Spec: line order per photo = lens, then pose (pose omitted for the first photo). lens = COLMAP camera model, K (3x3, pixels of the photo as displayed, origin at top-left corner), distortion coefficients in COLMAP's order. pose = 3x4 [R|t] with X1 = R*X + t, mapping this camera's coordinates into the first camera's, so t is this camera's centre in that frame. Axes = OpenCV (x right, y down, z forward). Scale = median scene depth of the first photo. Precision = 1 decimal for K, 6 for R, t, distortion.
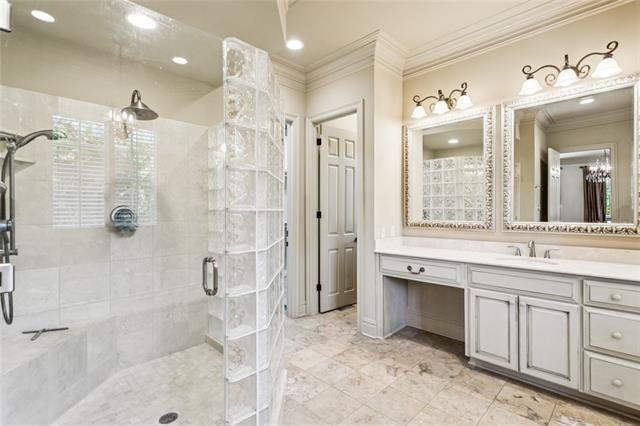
lens RADIAL K [[301.2, 0, 321.7], [0, 301.2, 212.0], [0, 0, 1]] dist [0.001783, 0.000429]
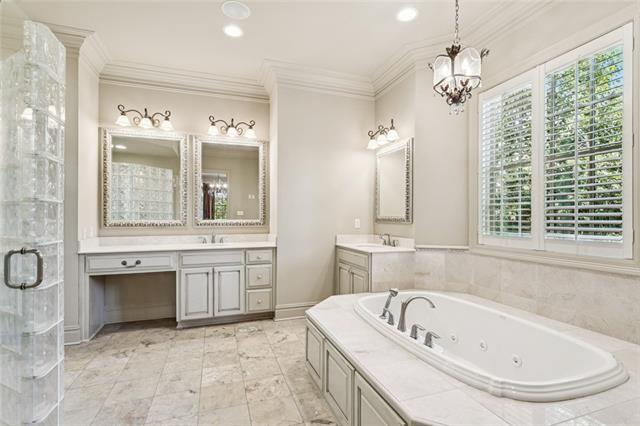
lens RADIAL K [[301.2, 0, 321.7], [0, 301.2, 212.0], [0, 0, 1]] dist [0.001783, 0.000429]
pose [[0.425114, 0.020733, 0.904903, -0.419622], [0.001556, 0.999719, -0.023637, 0.028439], [-0.905139, 0.011456, 0.424962, -0.125924]]
